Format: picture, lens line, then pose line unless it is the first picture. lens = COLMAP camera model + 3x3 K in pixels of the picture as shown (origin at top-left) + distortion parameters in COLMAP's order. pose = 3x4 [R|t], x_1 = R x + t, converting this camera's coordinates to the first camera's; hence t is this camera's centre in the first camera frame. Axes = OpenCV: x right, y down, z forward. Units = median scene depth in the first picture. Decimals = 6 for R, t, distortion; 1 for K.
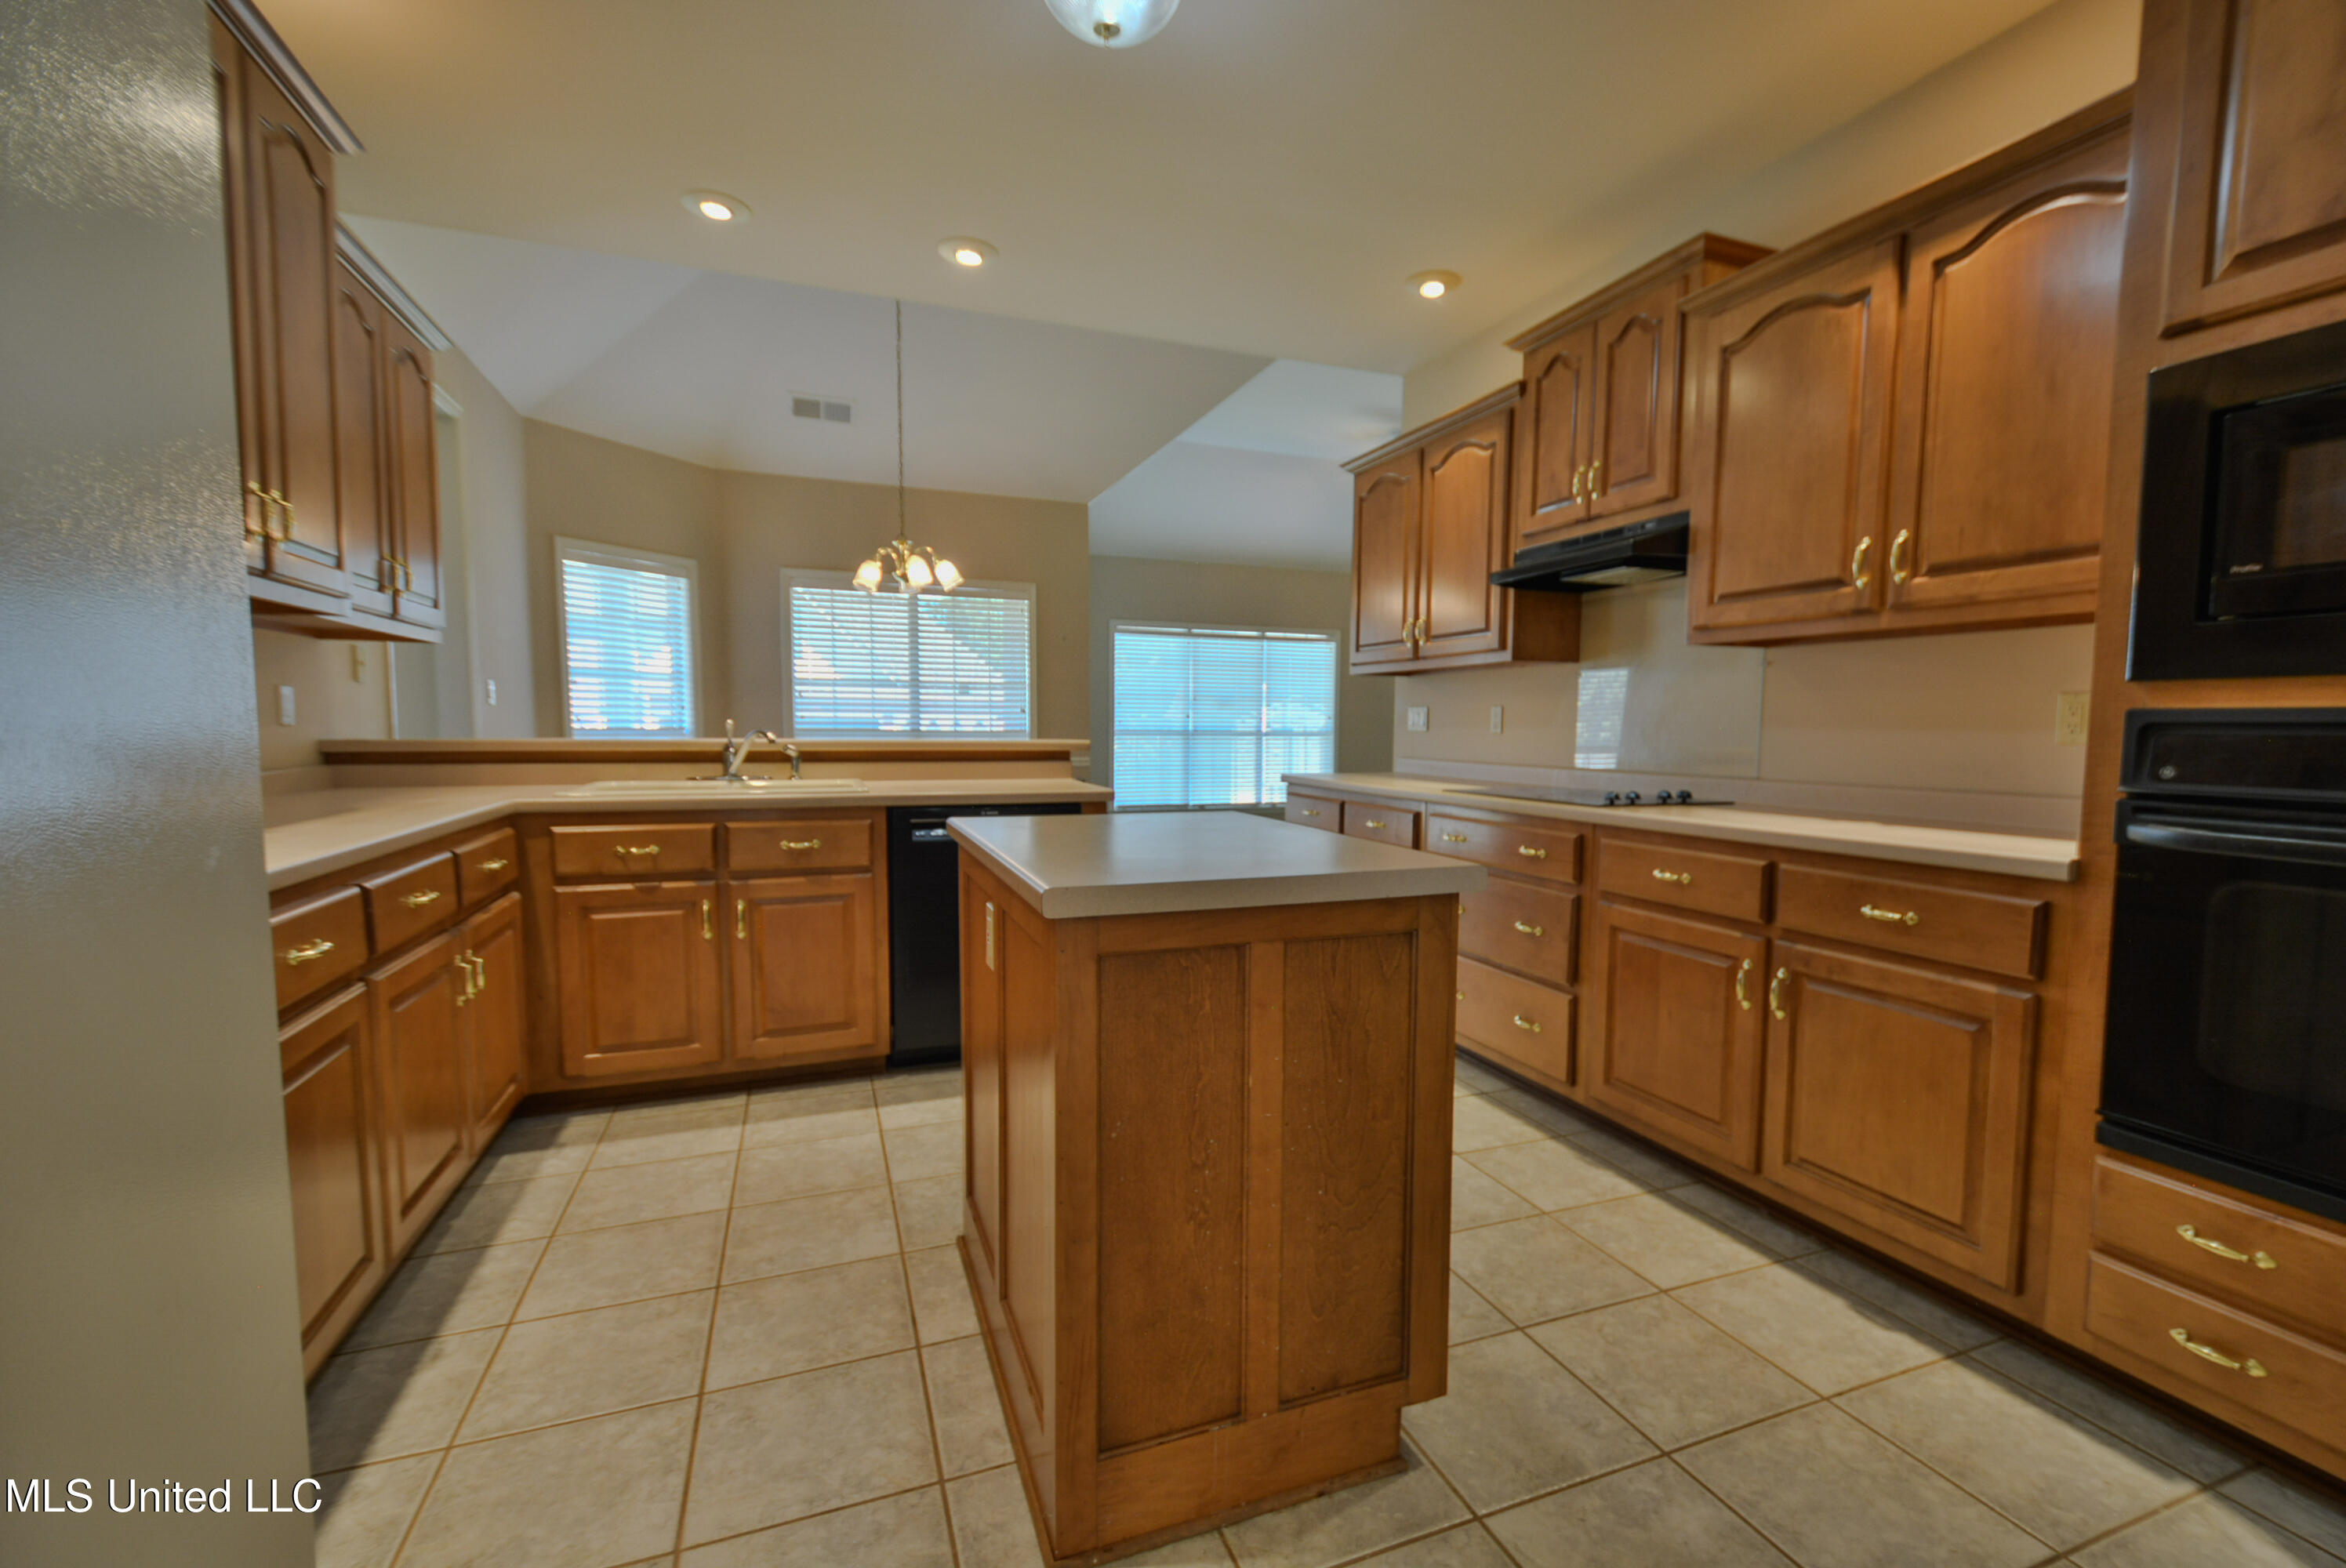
lens RADIAL K [[1016.0, 0, 1220.7], [0, 1016.0, 800.1], [0, 0, 1]] dist [0.015681, -0.009005]
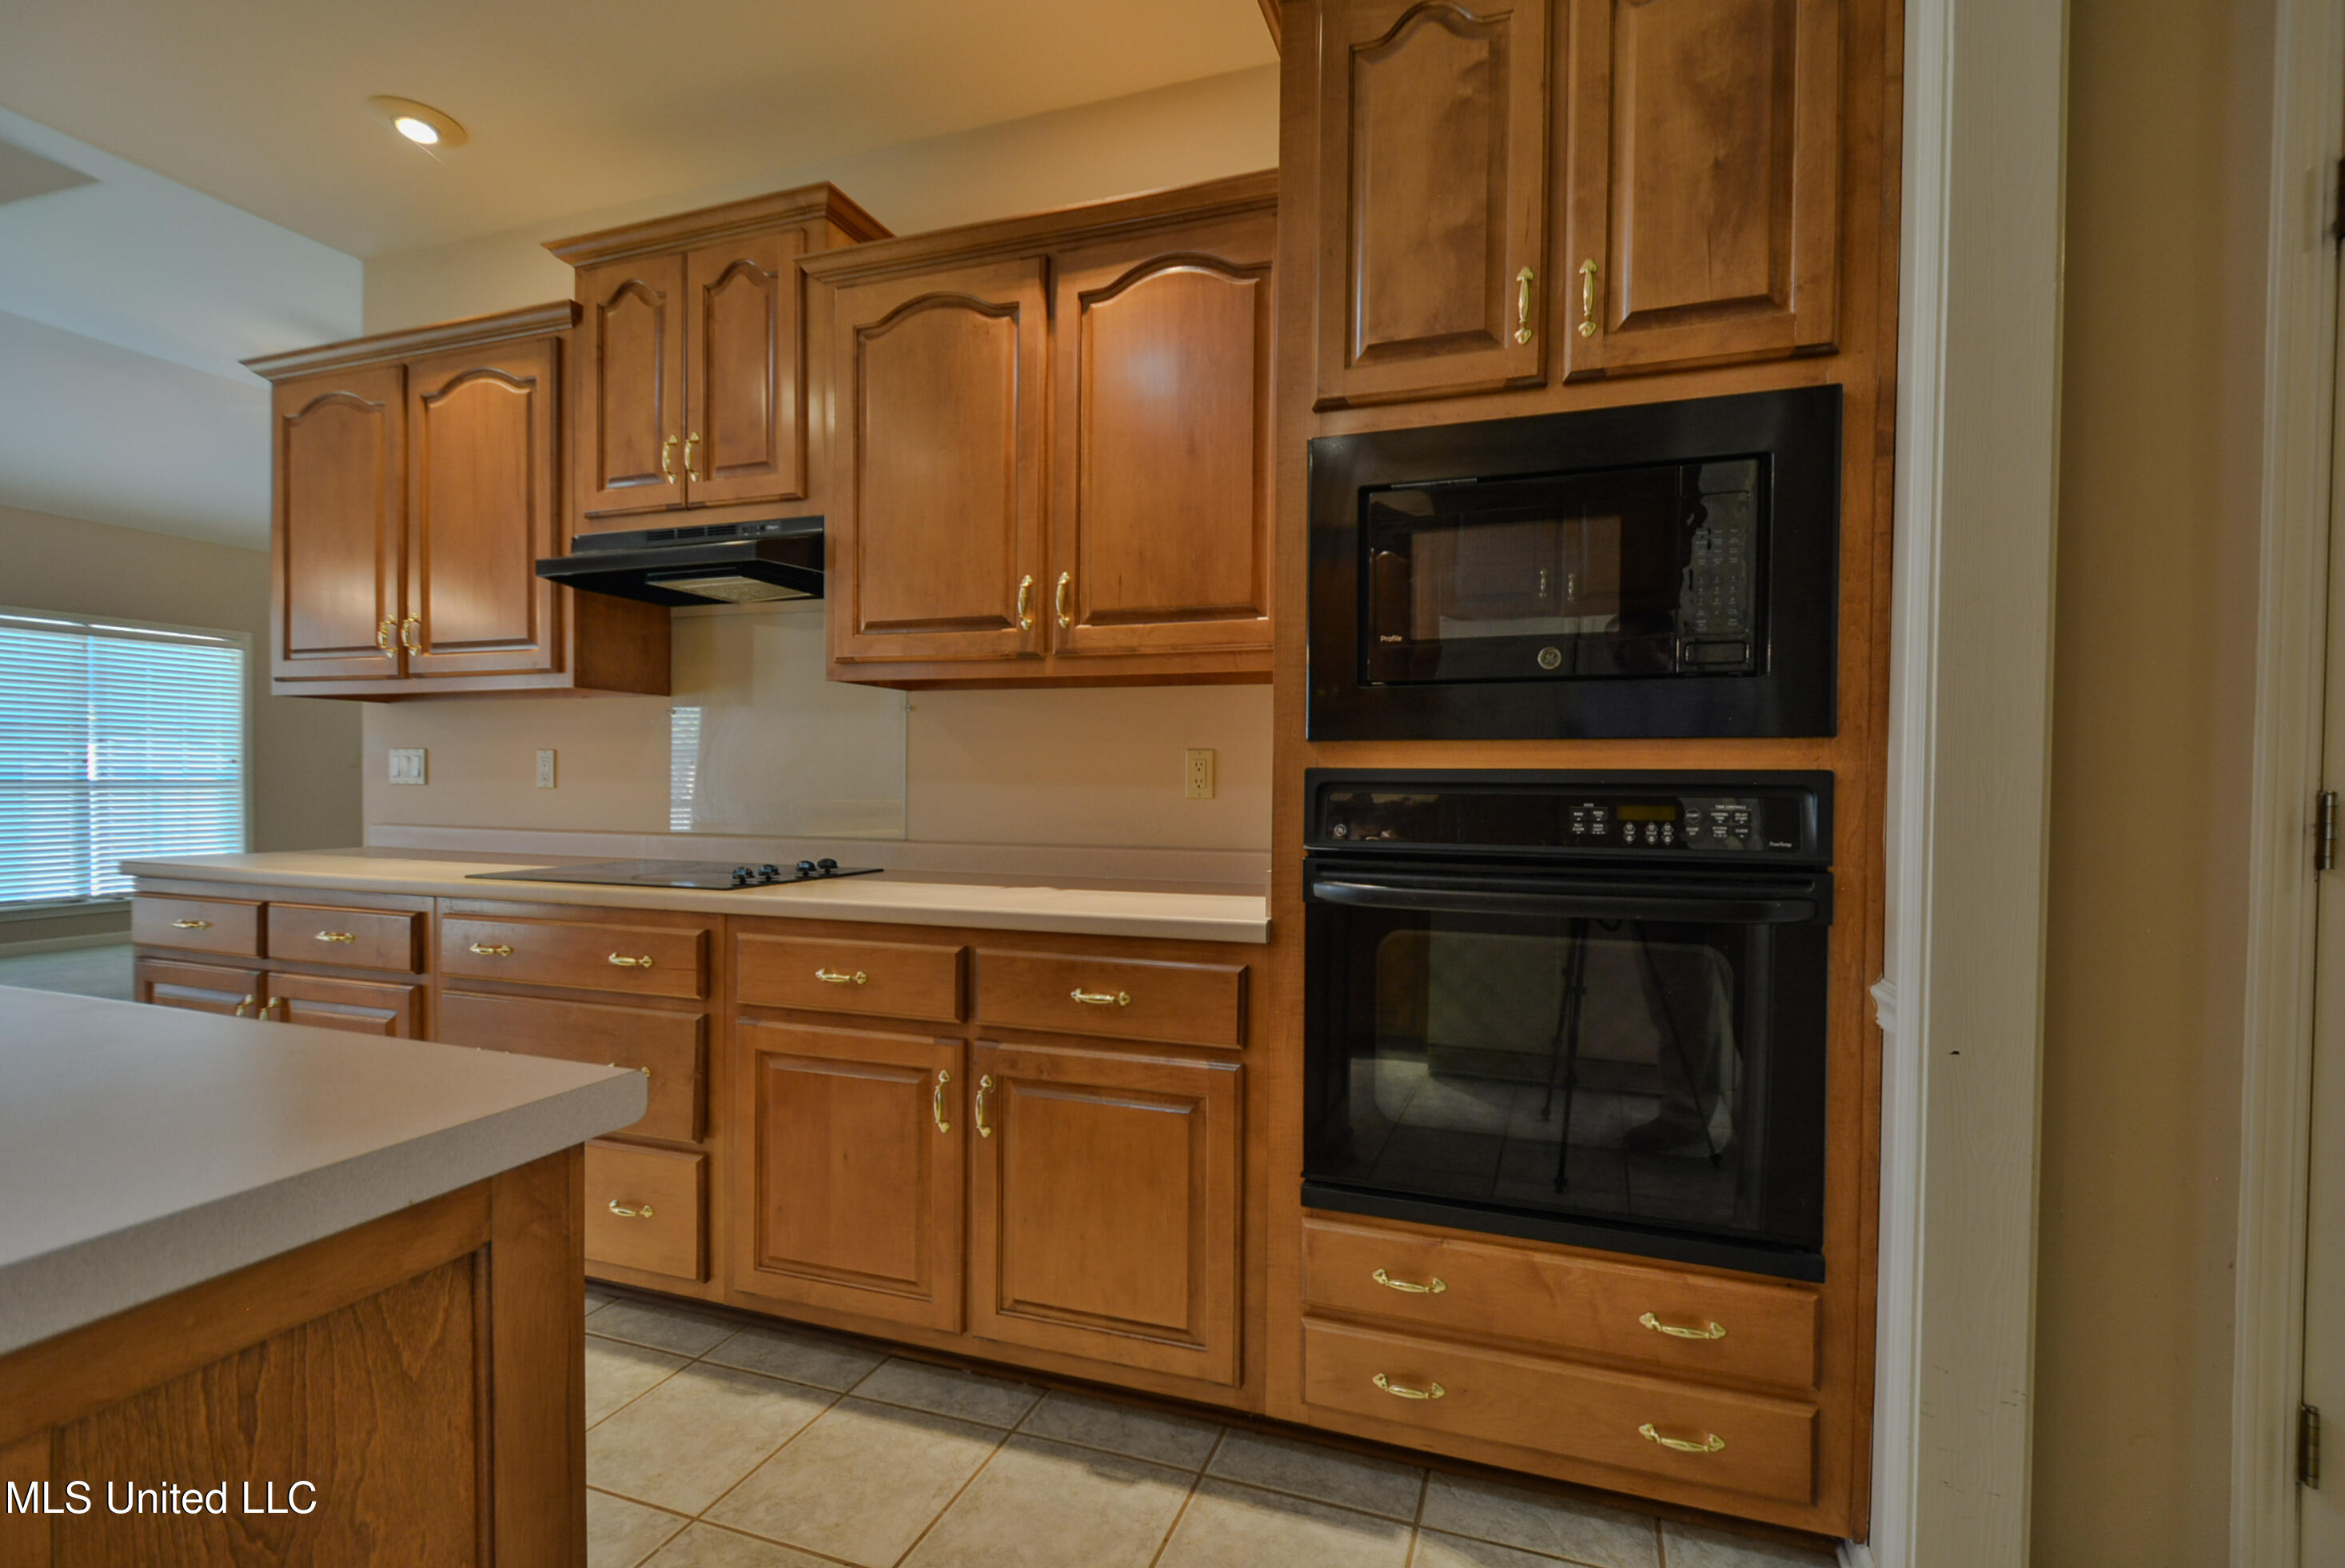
lens RADIAL K [[1042.7, 0, 1218.2], [0, 1042.7, 802.3], [0, 0, 1]] dist [0.017112, -0.014135]
pose [[0.652850, -0.019266, 0.757242, 0.033870], [0.052156, 0.998447, -0.019563, -0.027318], [-0.755689, 0.052266, 0.652842, 0.270059]]
